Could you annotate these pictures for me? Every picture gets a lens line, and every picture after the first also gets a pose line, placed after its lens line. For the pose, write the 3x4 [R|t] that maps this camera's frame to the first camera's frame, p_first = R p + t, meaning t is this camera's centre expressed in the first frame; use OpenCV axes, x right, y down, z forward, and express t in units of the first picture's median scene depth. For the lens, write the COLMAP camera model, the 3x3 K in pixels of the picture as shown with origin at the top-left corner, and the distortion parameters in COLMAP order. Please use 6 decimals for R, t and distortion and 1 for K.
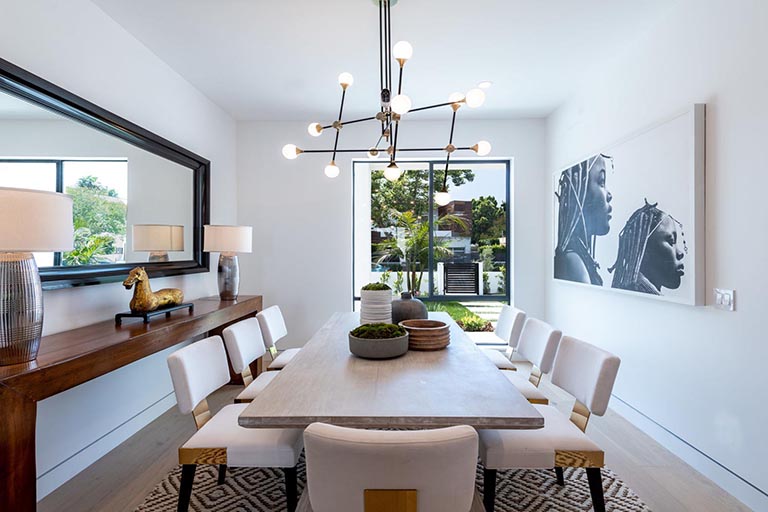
lens RADIAL K [[347.2, 0, 362.6], [0, 347.2, 254.2], [0, 0, 1]] dist [0.000477, -0.000139]
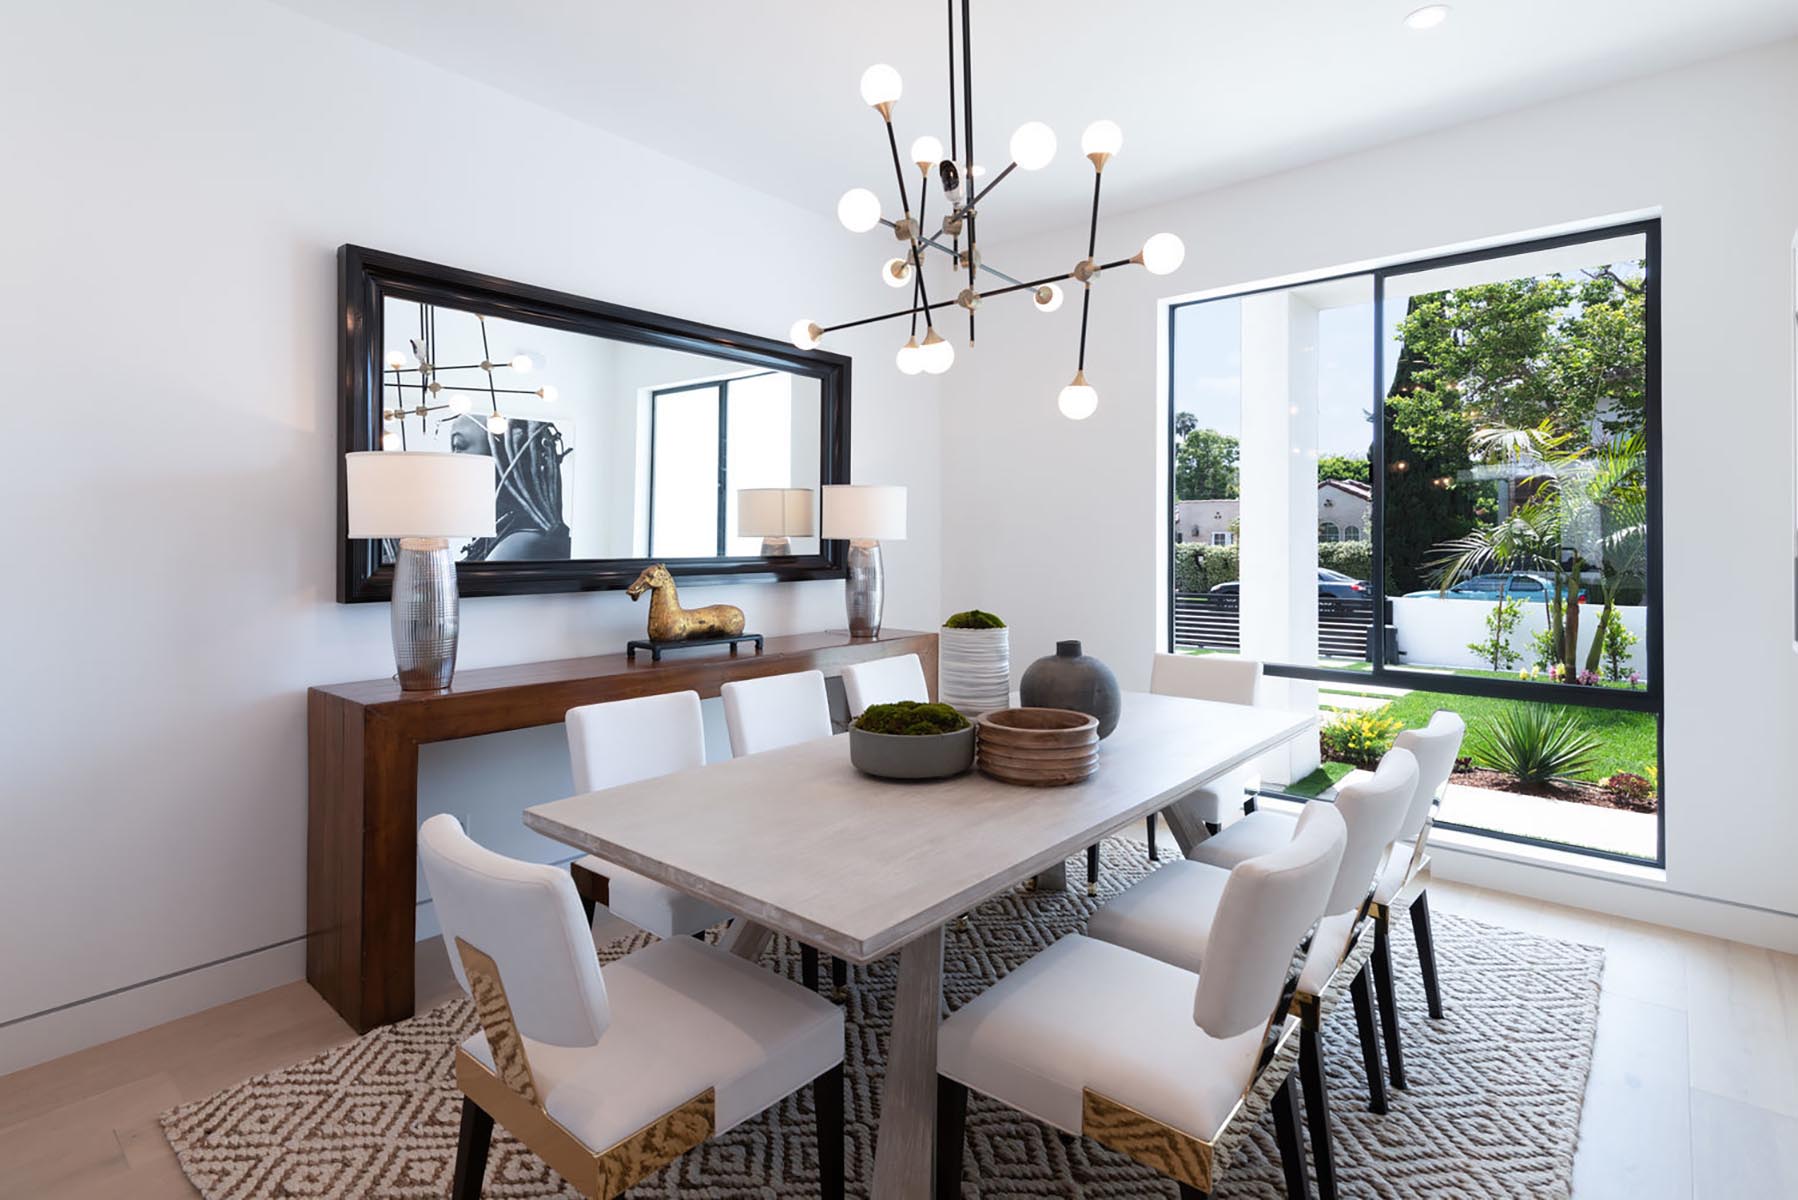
lens RADIAL K [[846.7, 0, 904.0], [0, 846.7, 542.5], [0, 0, 1]] dist [0.011066, 0.000138]
pose [[0.802086, 0.004264, -0.597194, 0.493350], [-0.006093, 0.999981, -0.001044, -0.000489], [0.597178, 0.004476, 0.802096, 0.094381]]
